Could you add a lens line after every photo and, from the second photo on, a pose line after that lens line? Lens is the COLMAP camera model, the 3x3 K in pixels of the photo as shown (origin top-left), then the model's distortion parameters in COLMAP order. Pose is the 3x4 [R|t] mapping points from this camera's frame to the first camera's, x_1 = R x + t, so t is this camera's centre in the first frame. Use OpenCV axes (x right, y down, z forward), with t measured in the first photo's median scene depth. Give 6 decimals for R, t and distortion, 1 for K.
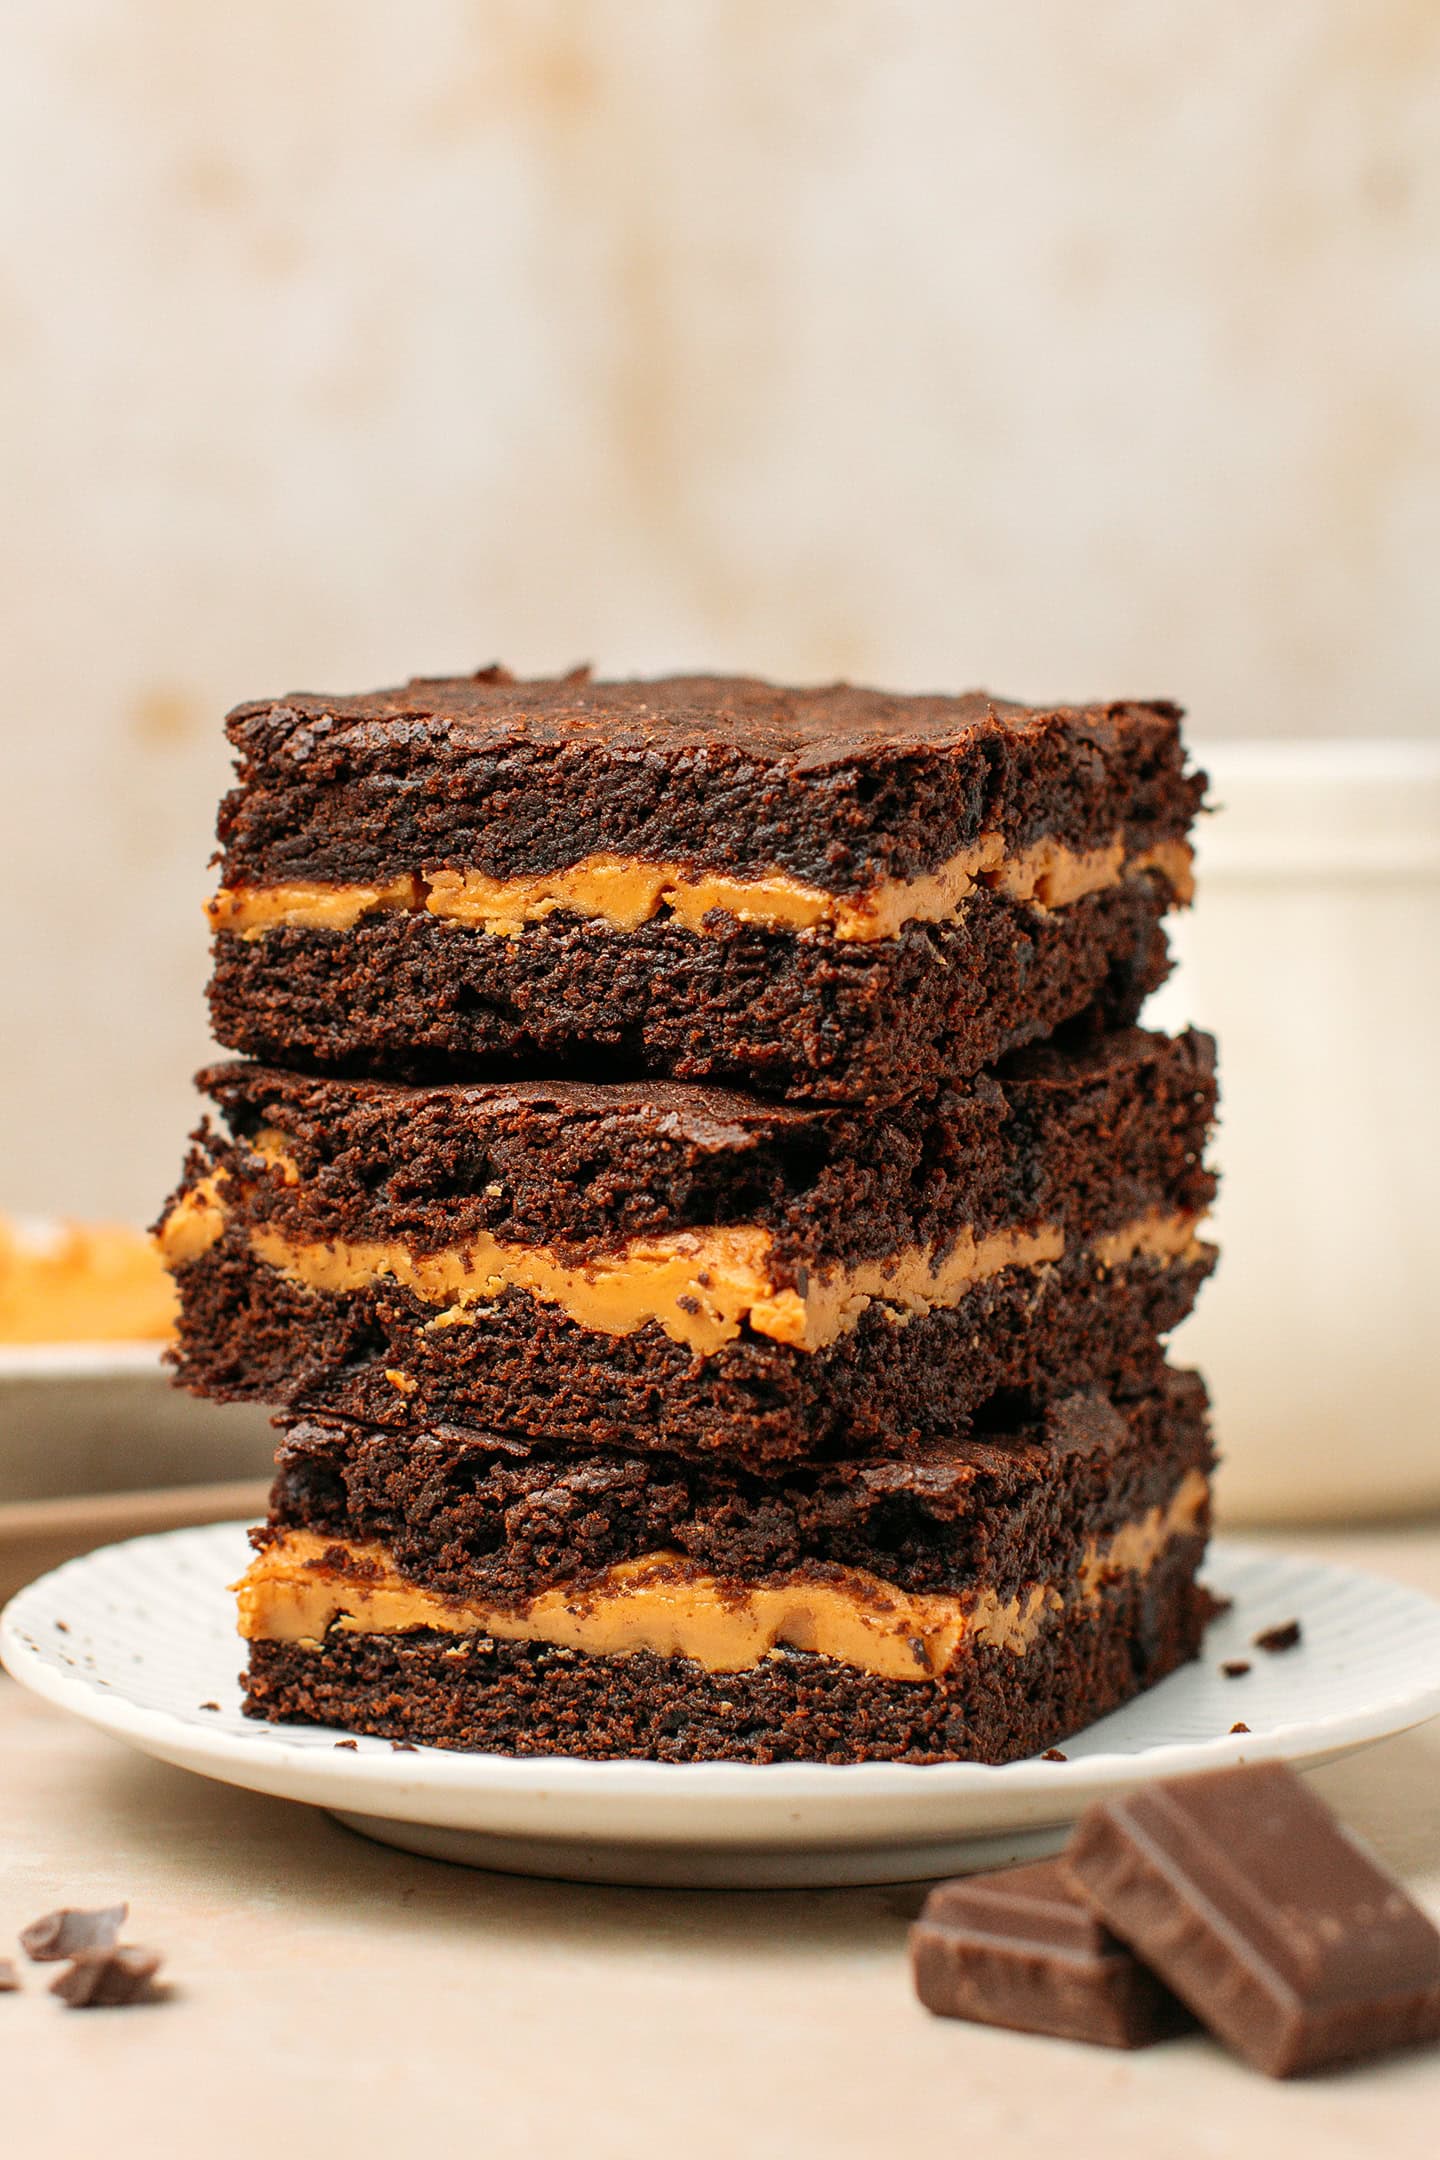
lens RADIAL K [[7334.9, 0, 713.6], [0, 7334.9, 1074.5], [0, 0, 1]] dist [0.001927, 0.000000]
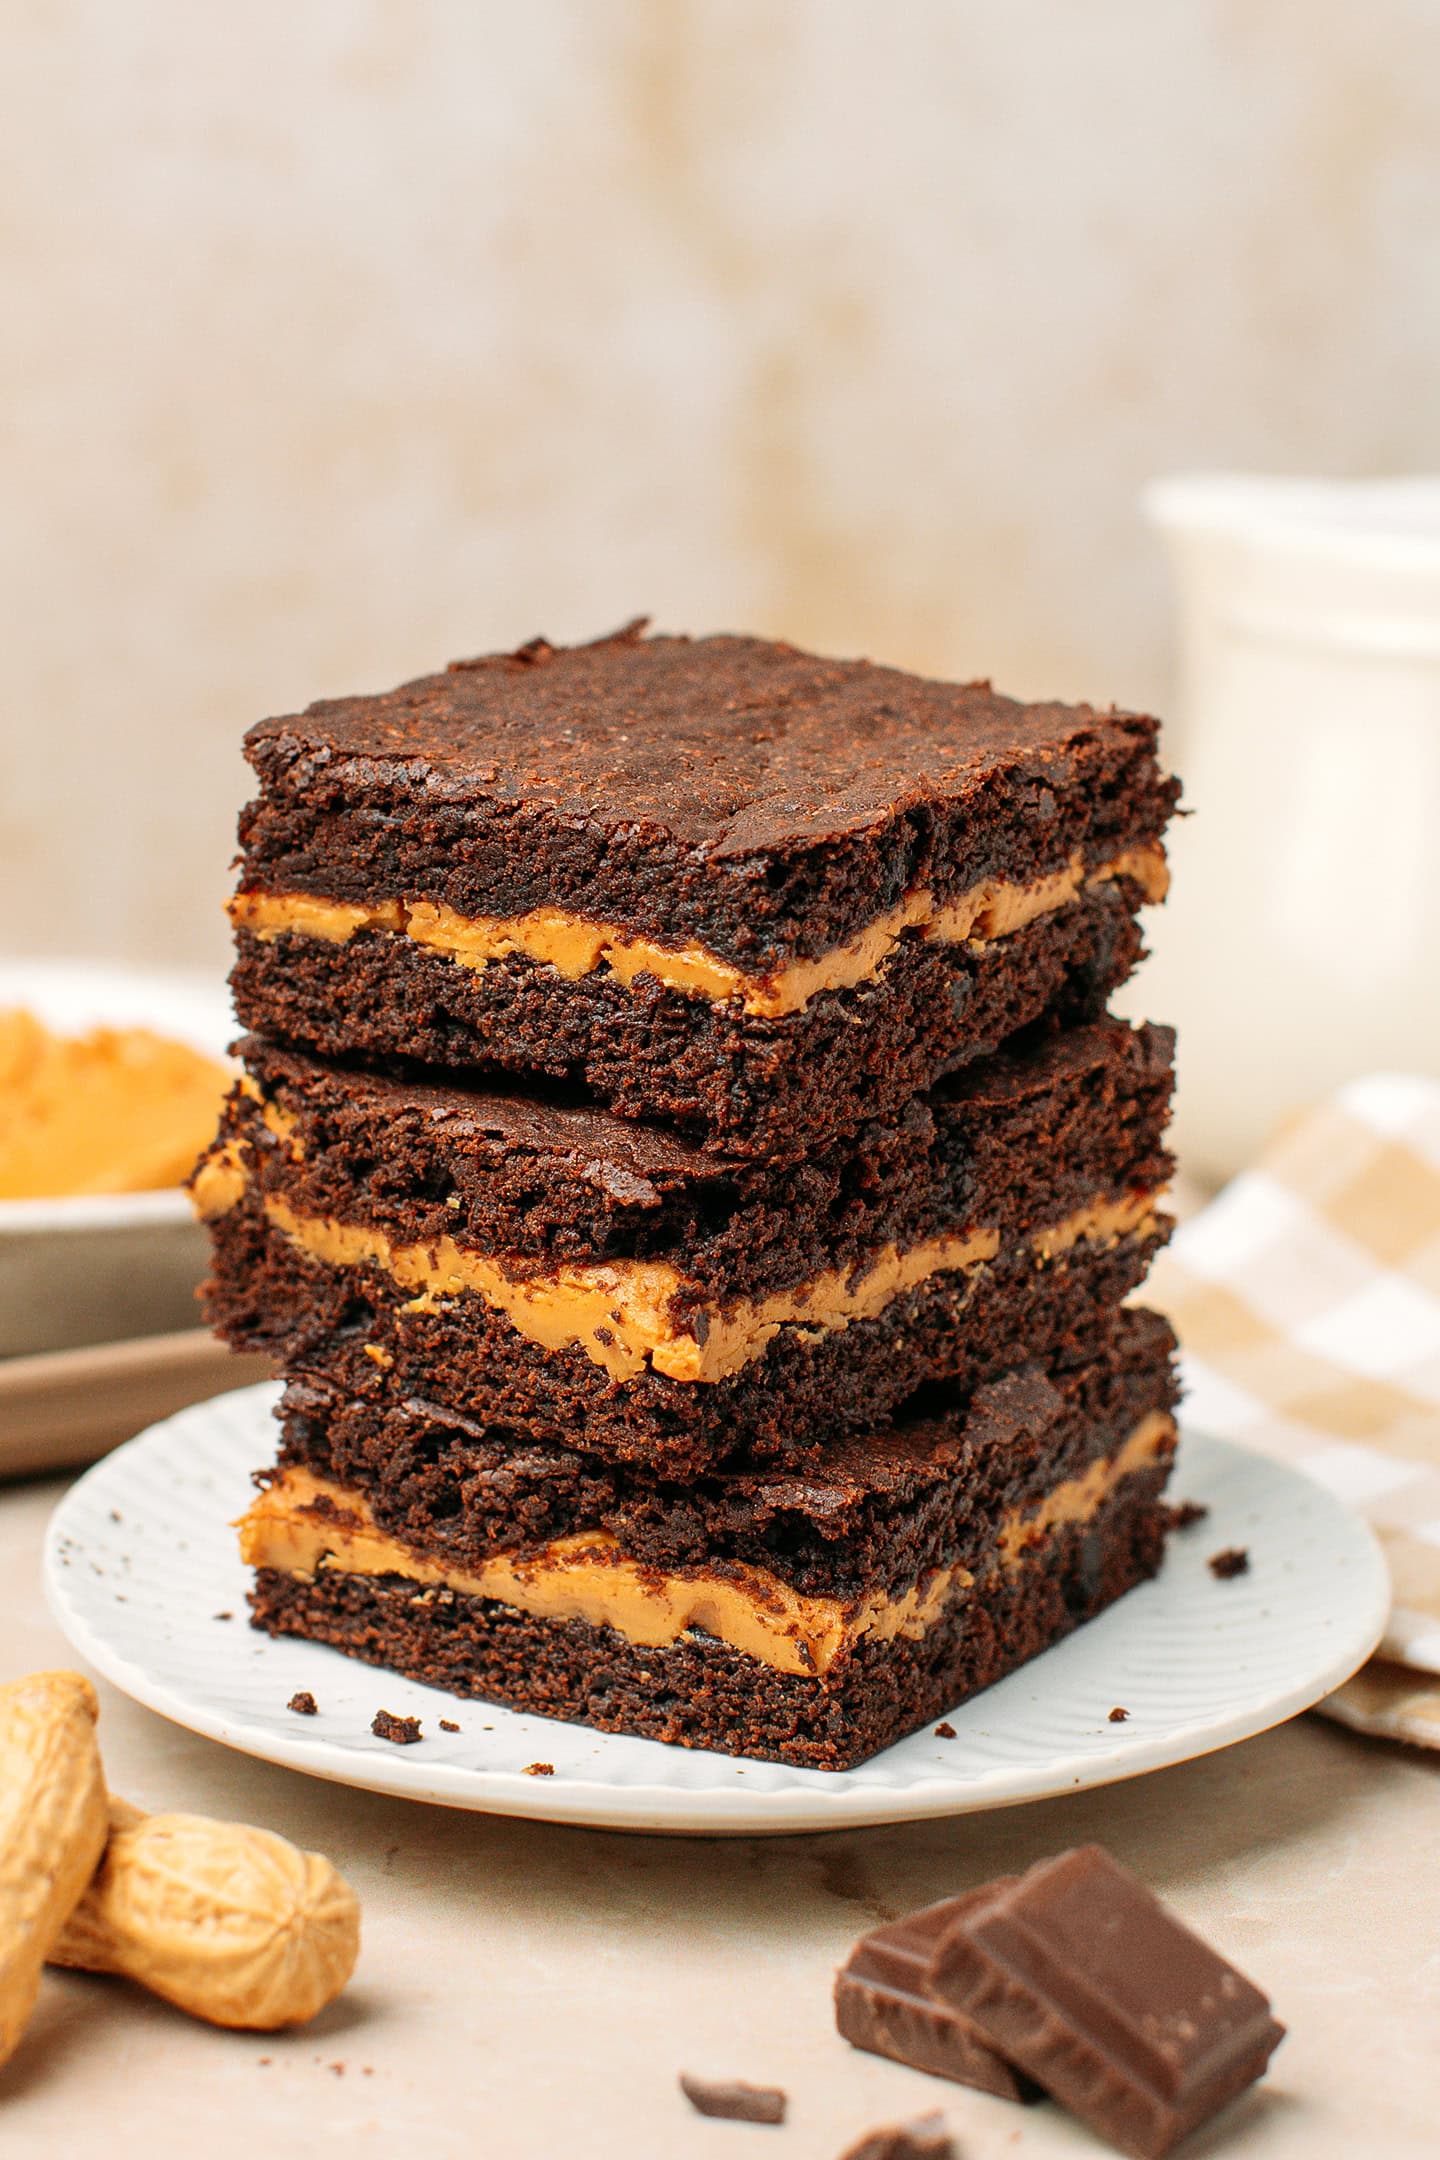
lens RADIAL K [[7334.9, 0, 725.7], [0, 7334.9, 1085.0], [0, 0, 1]] dist [0.001927, 0.000000]
pose [[0.983241, 0.051954, -0.174749, 0.200579], [-0.014712, 0.978020, 0.207991, -0.229694], [0.181714, -0.201934, 0.962394, -0.048386]]
